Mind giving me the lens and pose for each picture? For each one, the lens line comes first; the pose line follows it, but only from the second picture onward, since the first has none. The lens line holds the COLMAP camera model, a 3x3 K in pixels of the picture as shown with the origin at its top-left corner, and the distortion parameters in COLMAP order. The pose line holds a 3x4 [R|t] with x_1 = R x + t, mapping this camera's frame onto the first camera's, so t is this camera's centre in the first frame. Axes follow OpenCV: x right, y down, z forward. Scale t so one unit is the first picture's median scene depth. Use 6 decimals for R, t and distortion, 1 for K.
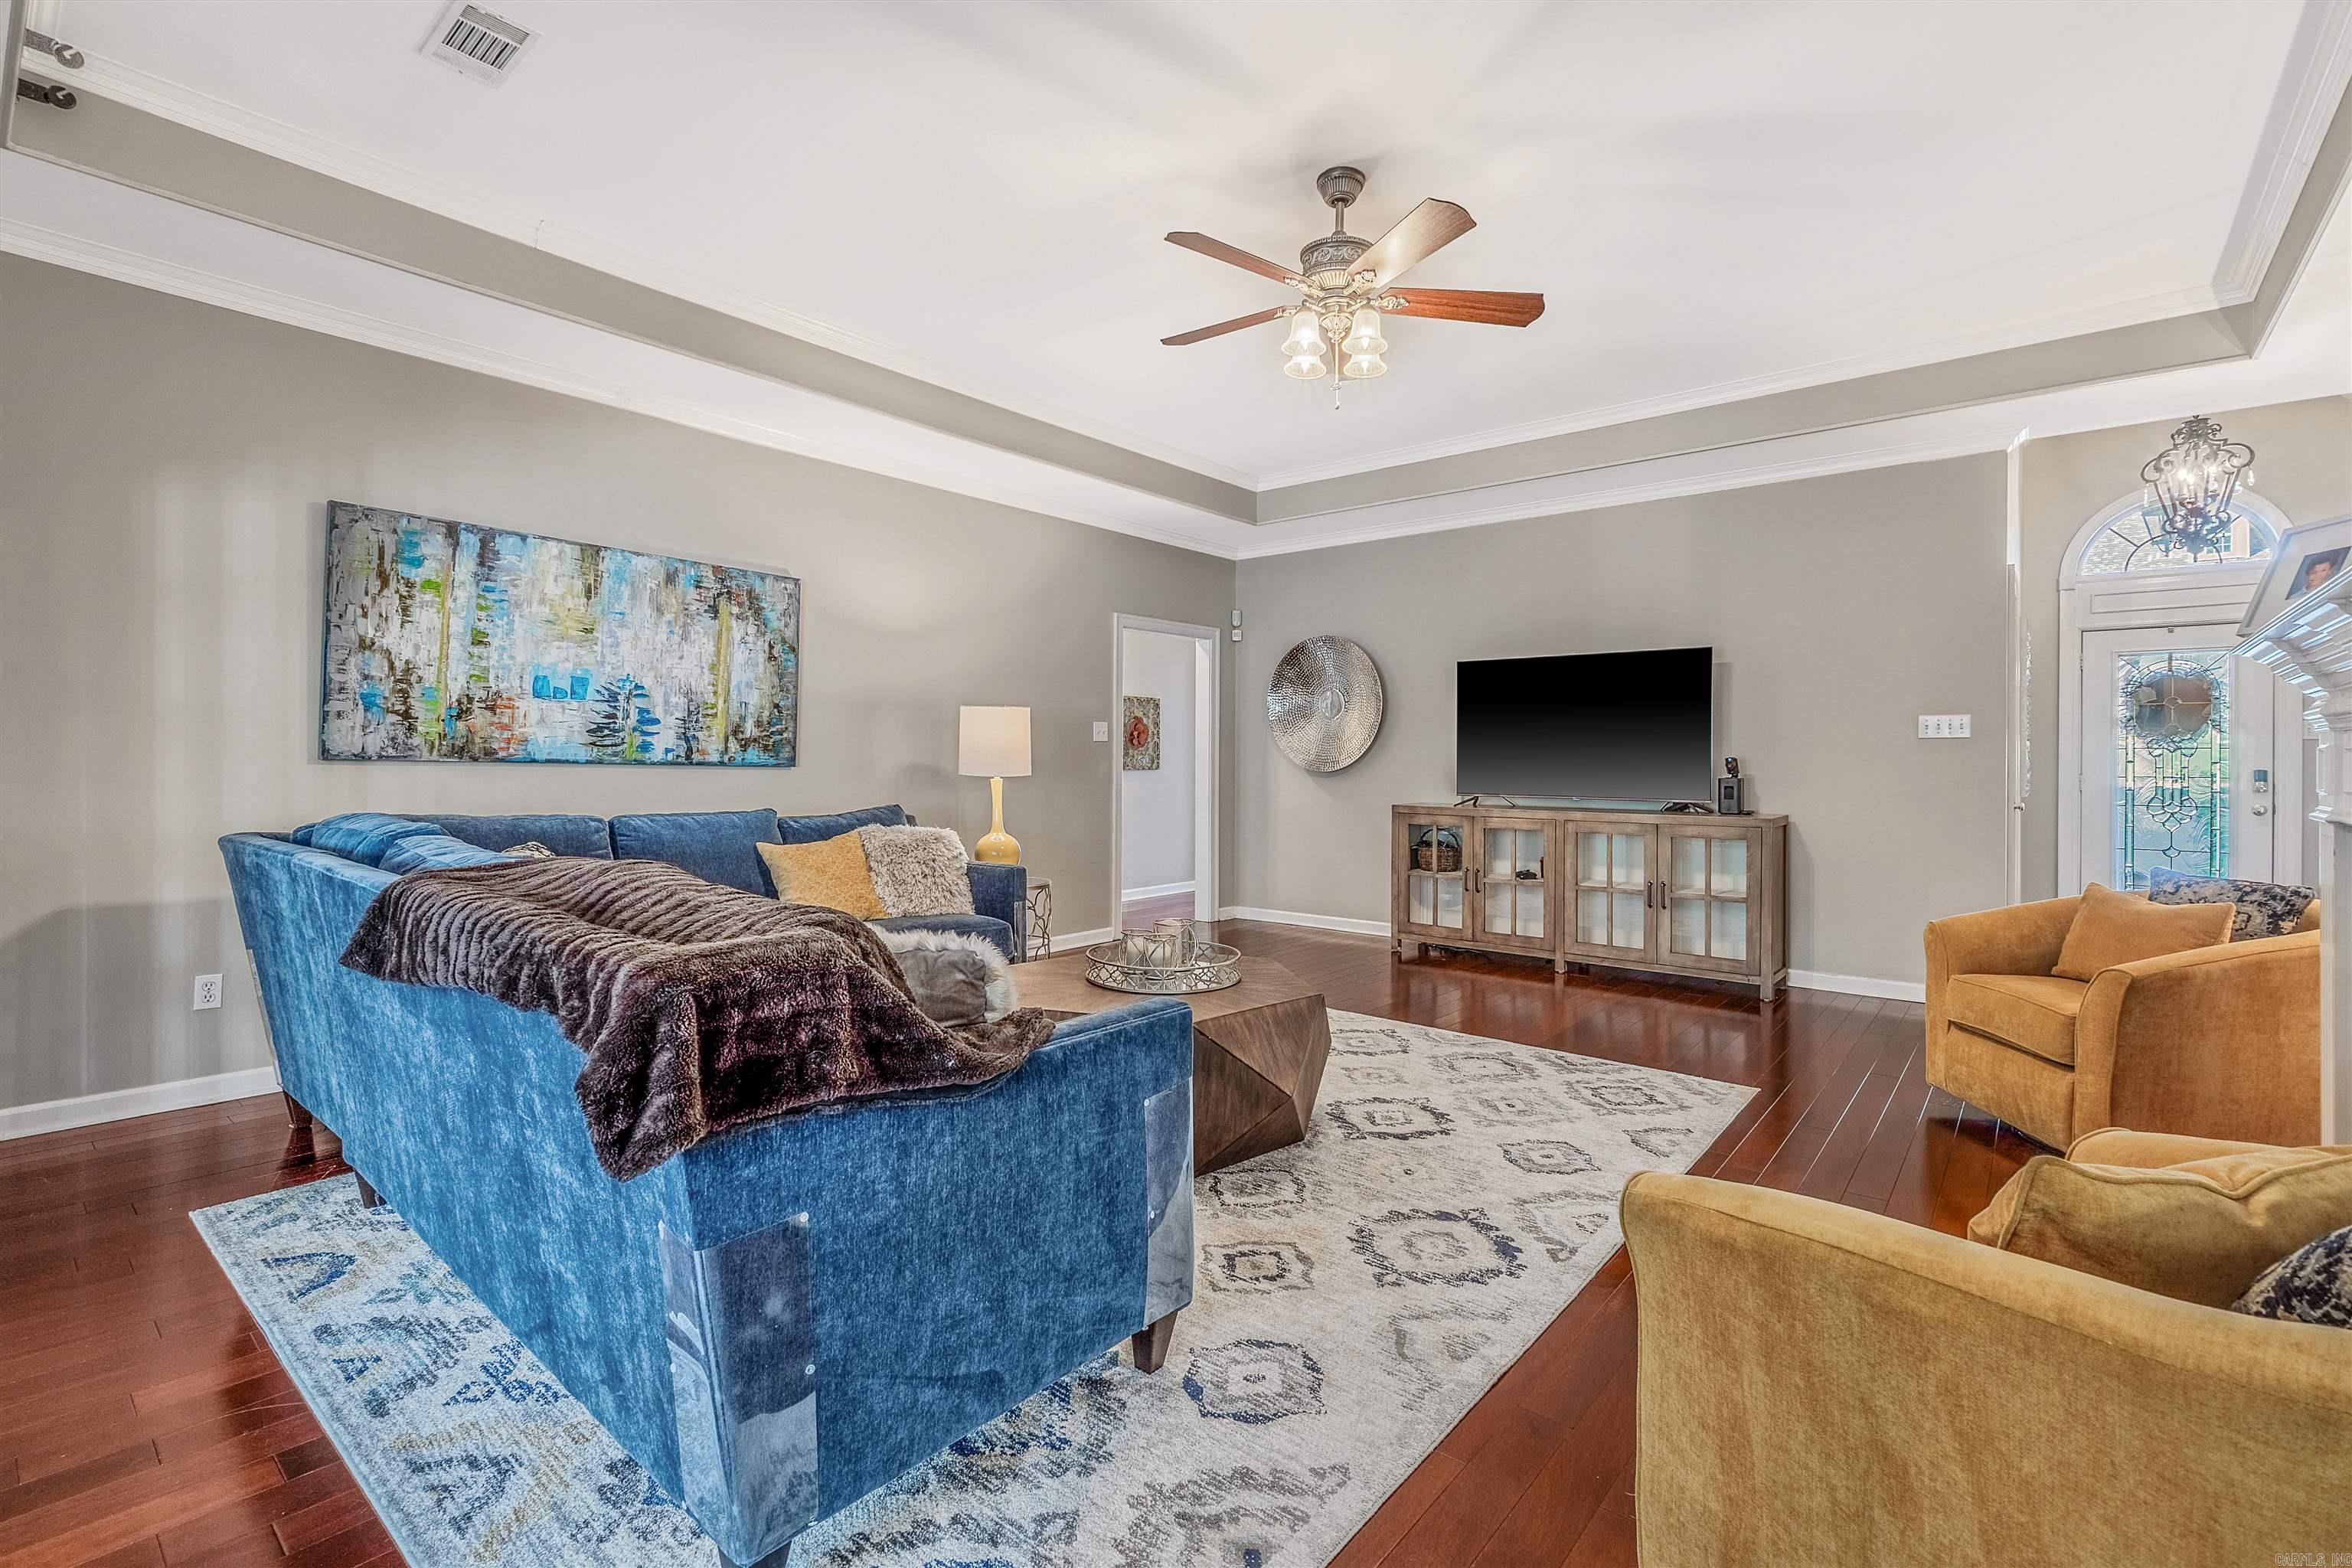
lens RADIAL K [[1047.3, 0, 1183.2], [0, 1047.3, 759.3], [0, 0, 1]] dist [-0.023591, -0.000053]
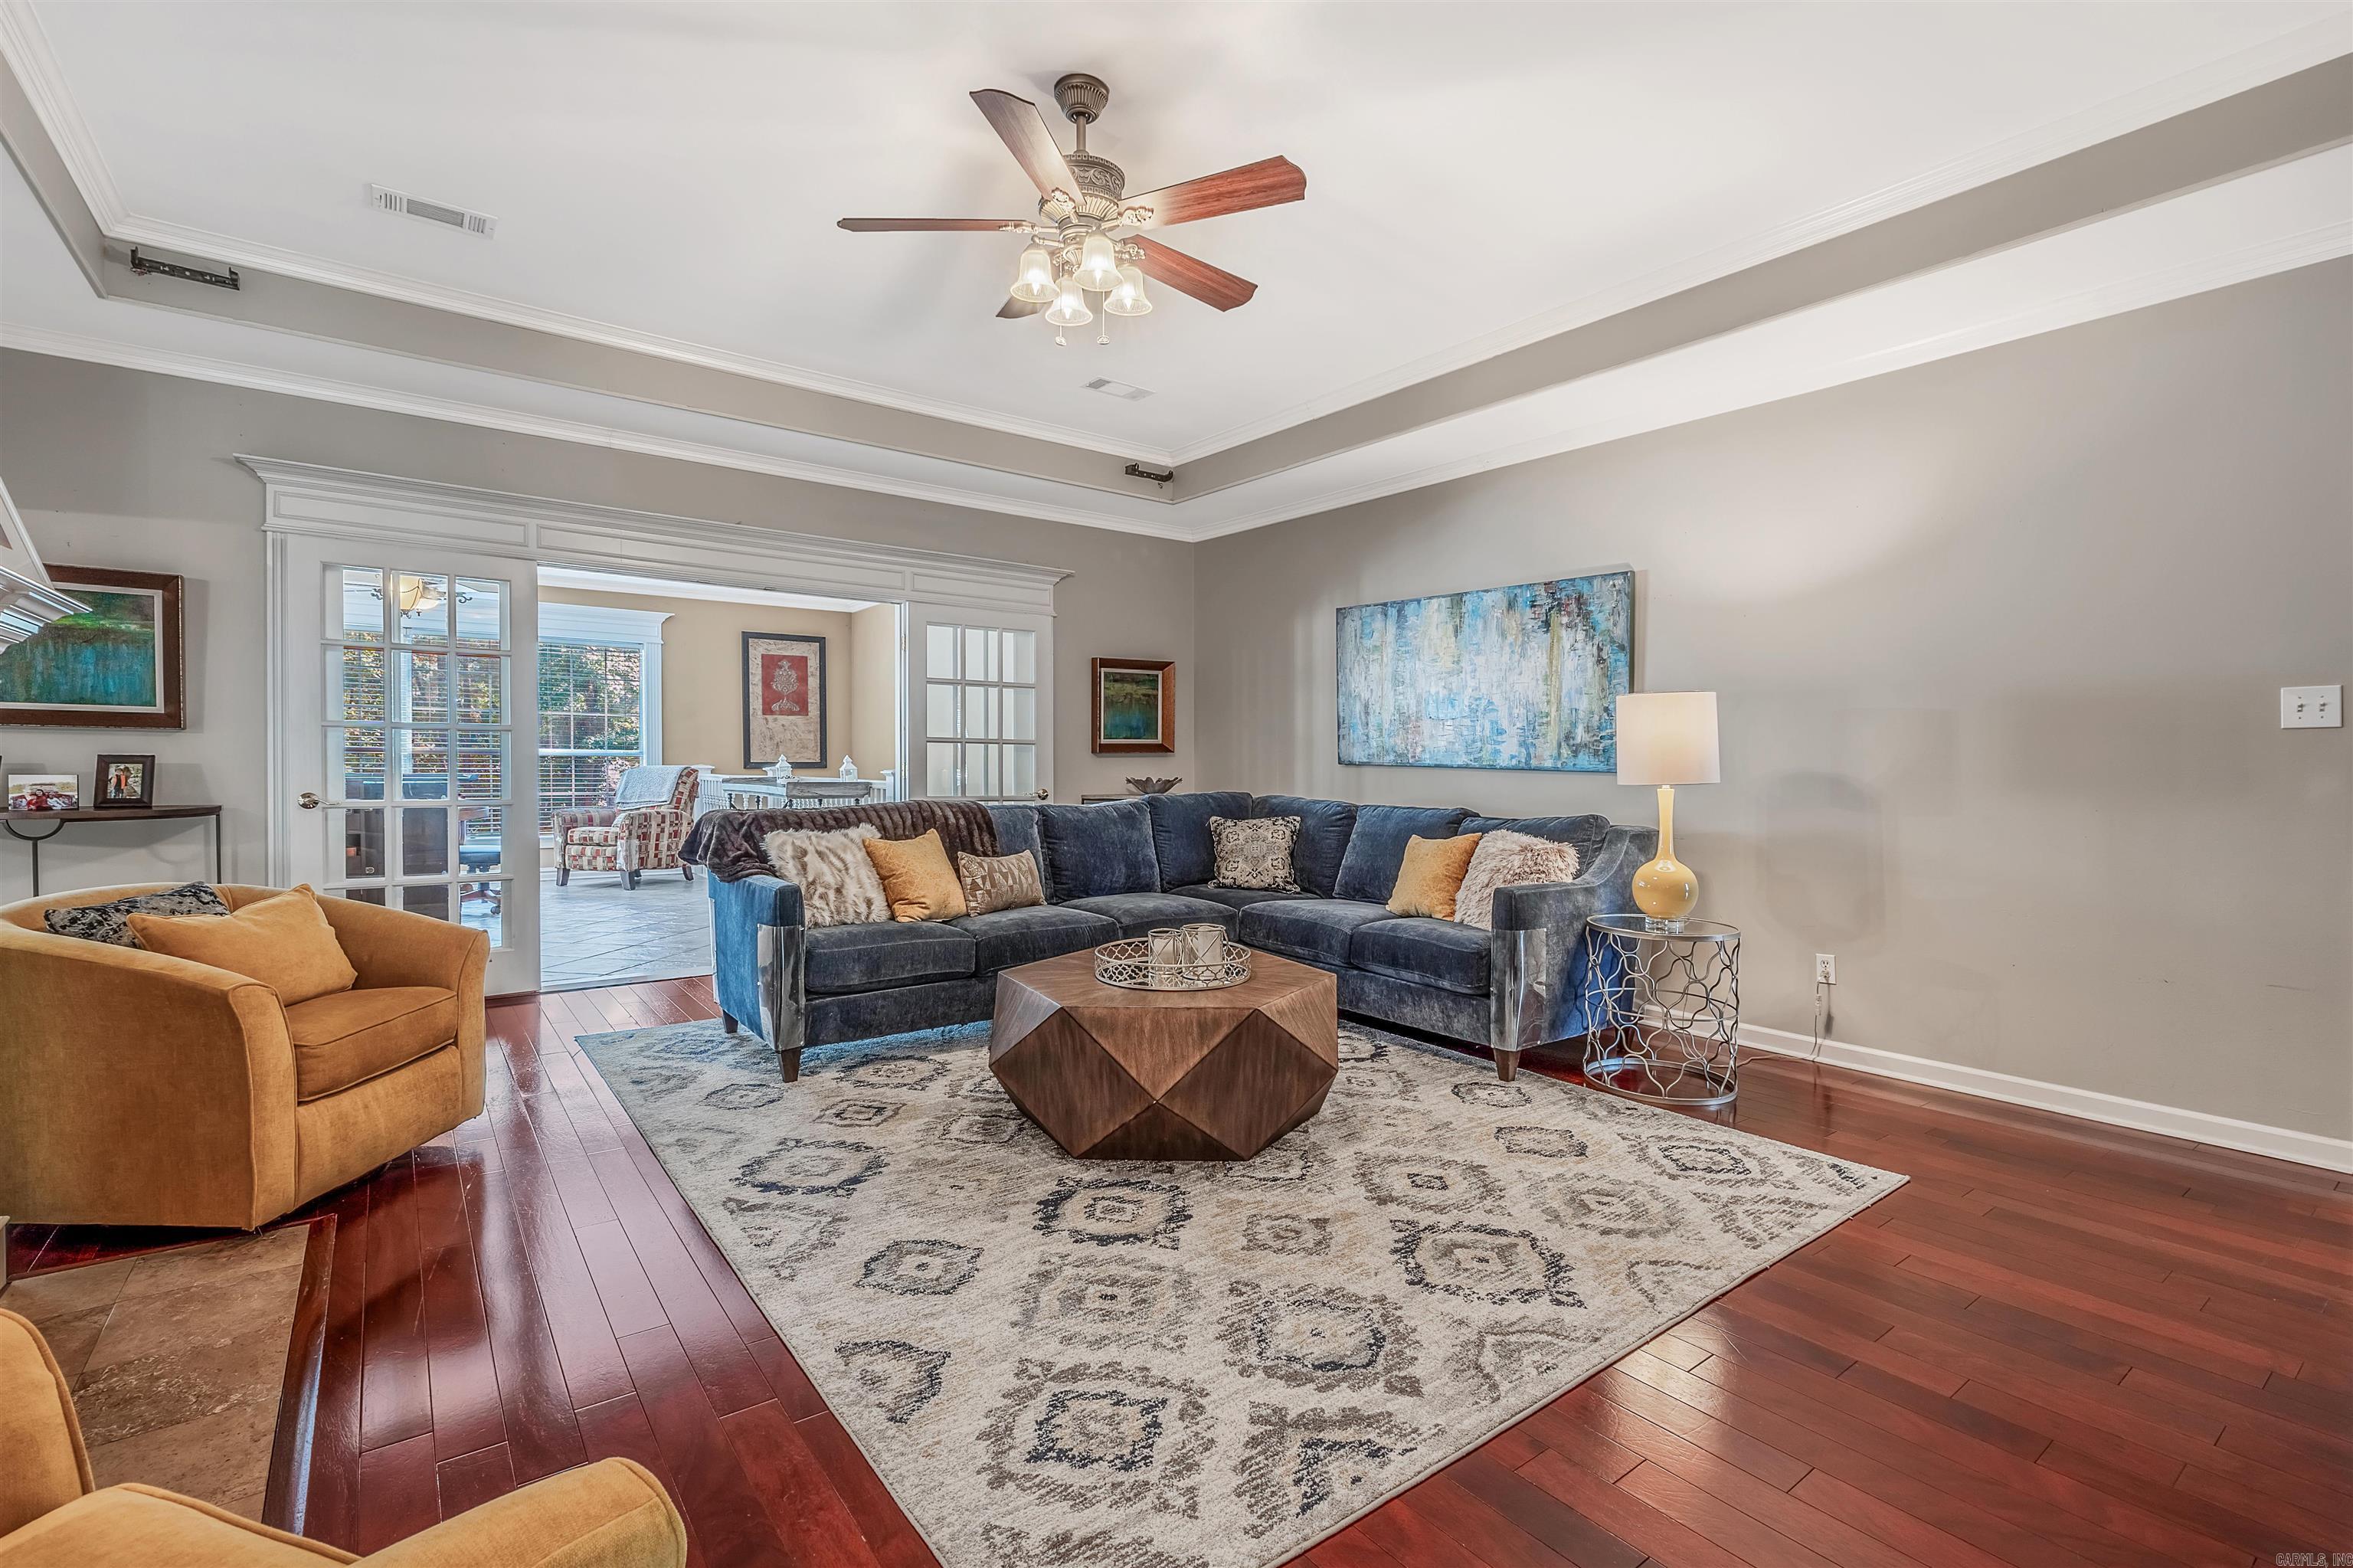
lens RADIAL K [[1061.8, 0, 1176.5], [0, 1061.8, 784.0], [0, 0, 1]] dist [-0.001646, -0.000190]
pose [[-0.228712, 0.014205, -0.973390, 0.765666], [-0.008044, 0.999832, 0.016481, 0.005469], [0.973461, 0.011600, -0.228560, 0.972792]]
